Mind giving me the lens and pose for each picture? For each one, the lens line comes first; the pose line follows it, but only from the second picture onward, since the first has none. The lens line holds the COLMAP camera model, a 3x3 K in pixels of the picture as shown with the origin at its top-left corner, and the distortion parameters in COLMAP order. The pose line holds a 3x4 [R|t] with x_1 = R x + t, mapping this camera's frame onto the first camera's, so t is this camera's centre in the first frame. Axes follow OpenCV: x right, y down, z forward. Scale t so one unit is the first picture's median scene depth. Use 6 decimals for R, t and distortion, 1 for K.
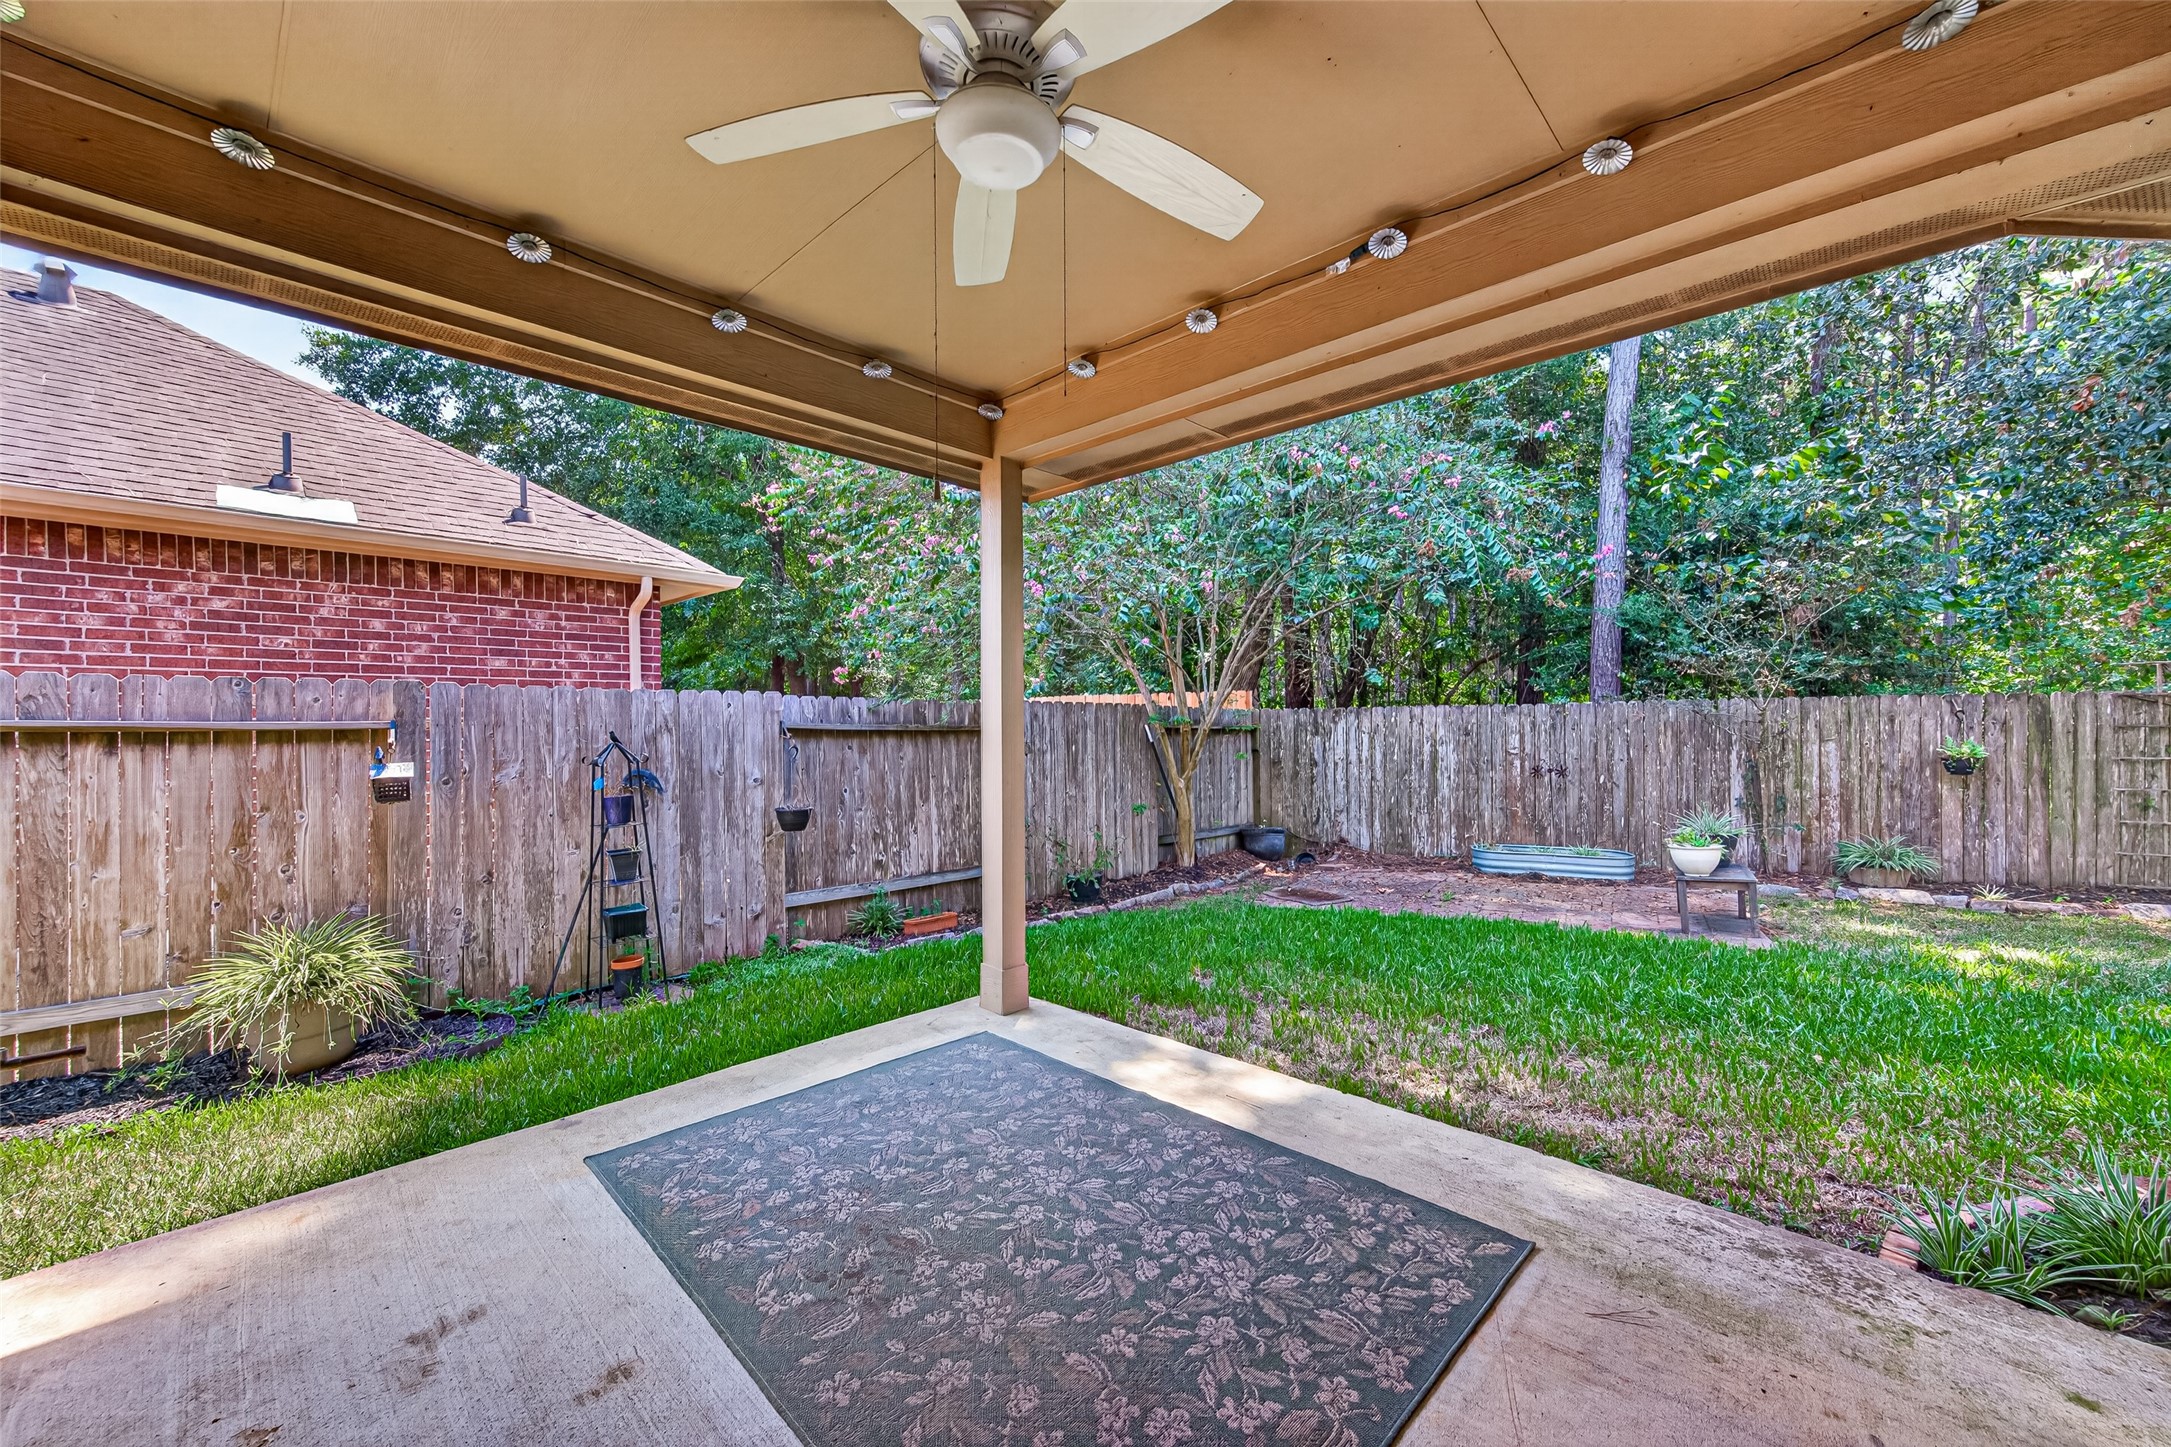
lens RADIAL K [[855.2, 0, 1085.5], [0, 855.2, 723.5], [0, 0, 1]] dist [0.003670, 0.000185]
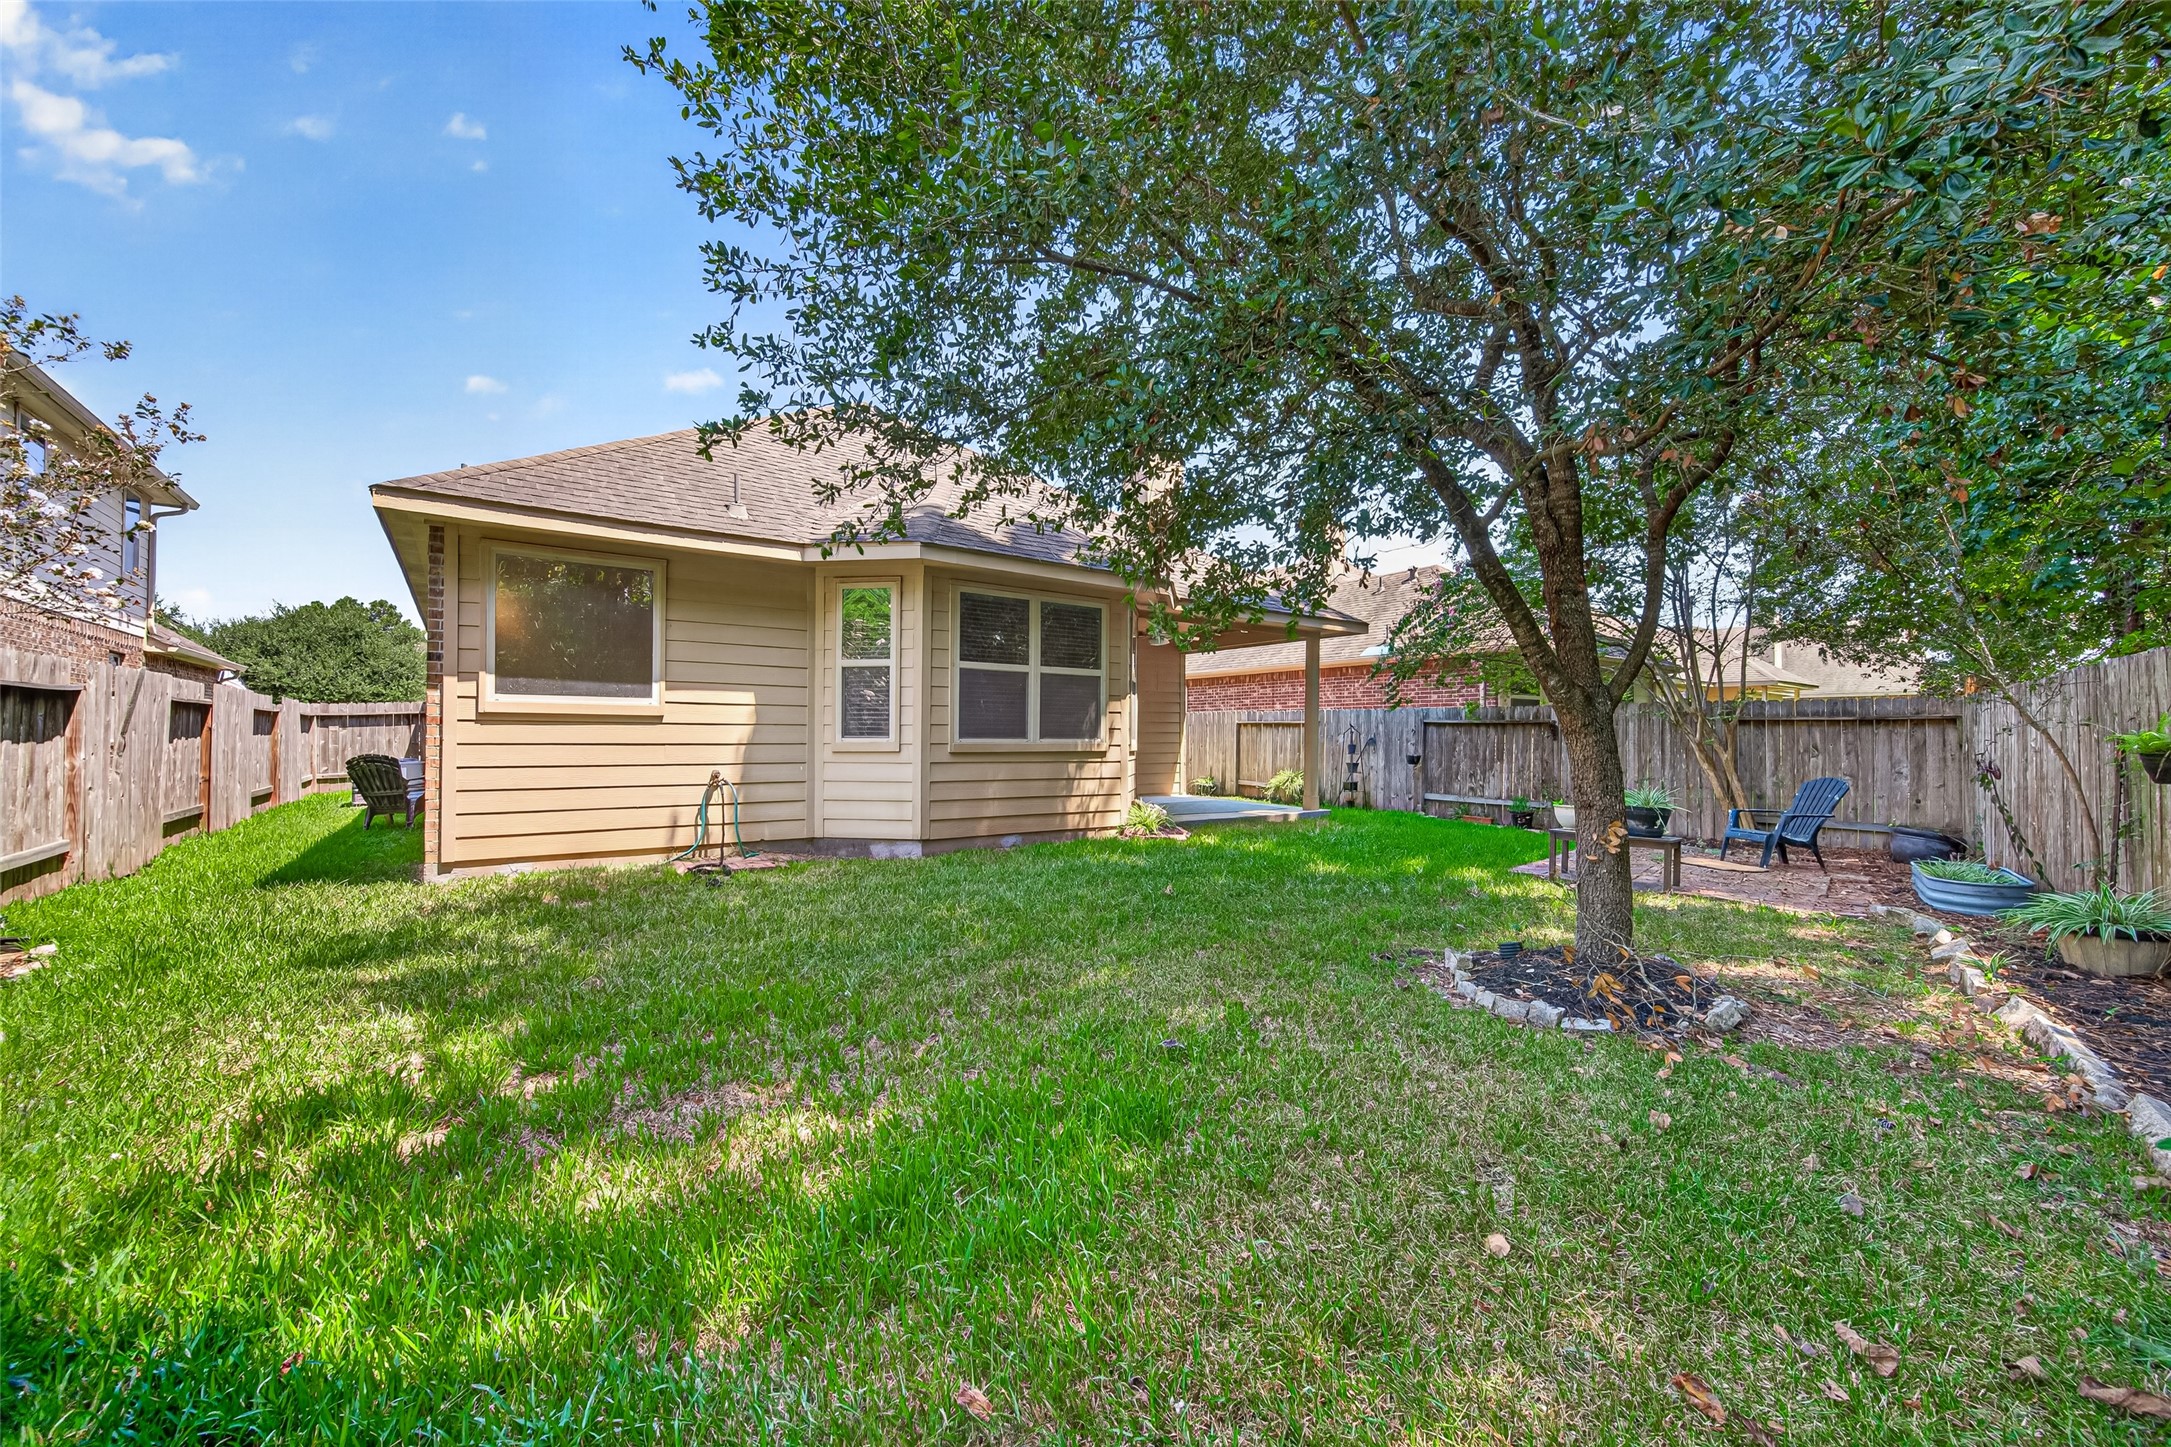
lens RADIAL K [[855.2, 0, 1085.5], [0, 855.2, 723.5], [0, 0, 1]] dist [0.003670, 0.000185]
pose [[-0.177397, -0.006009, -0.984121, 1.911279], [-0.000947, 0.999982, -0.005935, 0.020976], [0.984139, -0.000121, -0.177399, 0.444669]]
